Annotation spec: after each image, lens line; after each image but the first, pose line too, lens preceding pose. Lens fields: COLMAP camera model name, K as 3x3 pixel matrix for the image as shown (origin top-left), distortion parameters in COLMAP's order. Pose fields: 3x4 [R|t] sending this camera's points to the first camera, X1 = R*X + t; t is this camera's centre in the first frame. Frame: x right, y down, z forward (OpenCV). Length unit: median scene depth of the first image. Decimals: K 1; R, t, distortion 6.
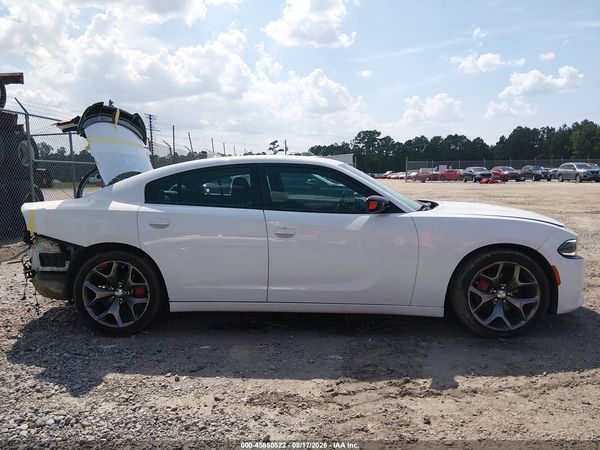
lens RADIAL K [[452.0, 0, 300.0], [0, 452.0, 225.0], [0, 0, 1]] dist [0.097959, -0.161955]
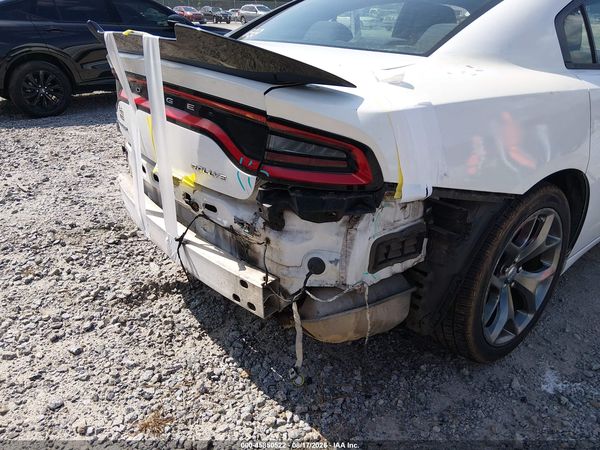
lens RADIAL K [[452.0, 0, 300.0], [0, 452.0, 225.0], [0, 0, 1]] dist [0.097959, -0.161955]
pose [[0.753368, -0.256616, 0.605463, -0.809755], [0.053561, 0.941603, 0.332439, -0.063256], [-0.655415, -0.218020, 0.723118, 0.796292]]
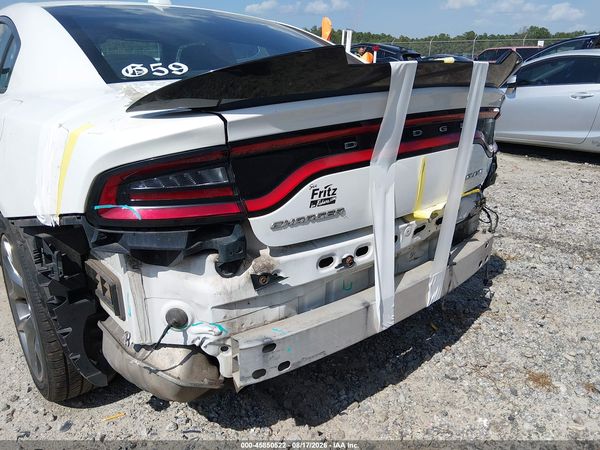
lens RADIAL K [[452.0, 0, 300.0], [0, 452.0, 225.0], [0, 0, 1]] dist [0.097959, -0.161955]
pose [[-0.681807, -0.232270, 0.693679, -0.827755], [0.090523, 0.914178, 0.395075, -0.123803], [-0.725910, 0.332159, -0.602267, 1.490601]]
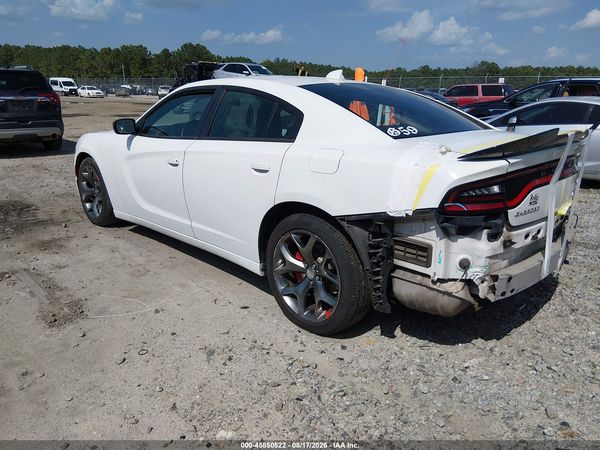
lens RADIAL K [[452.0, 0, 300.0], [0, 452.0, 225.0], [0, 0, 1]] dist [0.097959, -0.161955]
pose [[-0.737456, -0.182104, 0.650382, -0.792176], [0.074333, 0.935231, 0.346146, -0.214611], [-0.671292, 0.303612, -0.676156, 1.891837]]
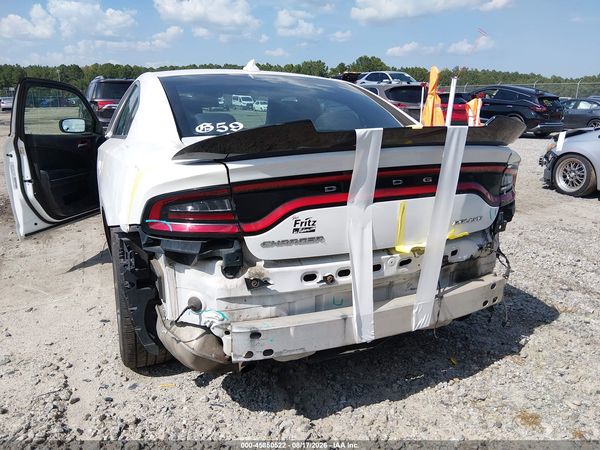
lens RADIAL K [[452.0, 0, 300.0], [0, 452.0, 225.0], [0, 0, 1]] dist [0.097959, -0.161955]
pose [[-0.451287, -0.217827, 0.865385, -0.967262], [0.103296, 0.950481, 0.293114, -0.139181], [-0.886380, 0.221669, -0.406439, 1.458484]]
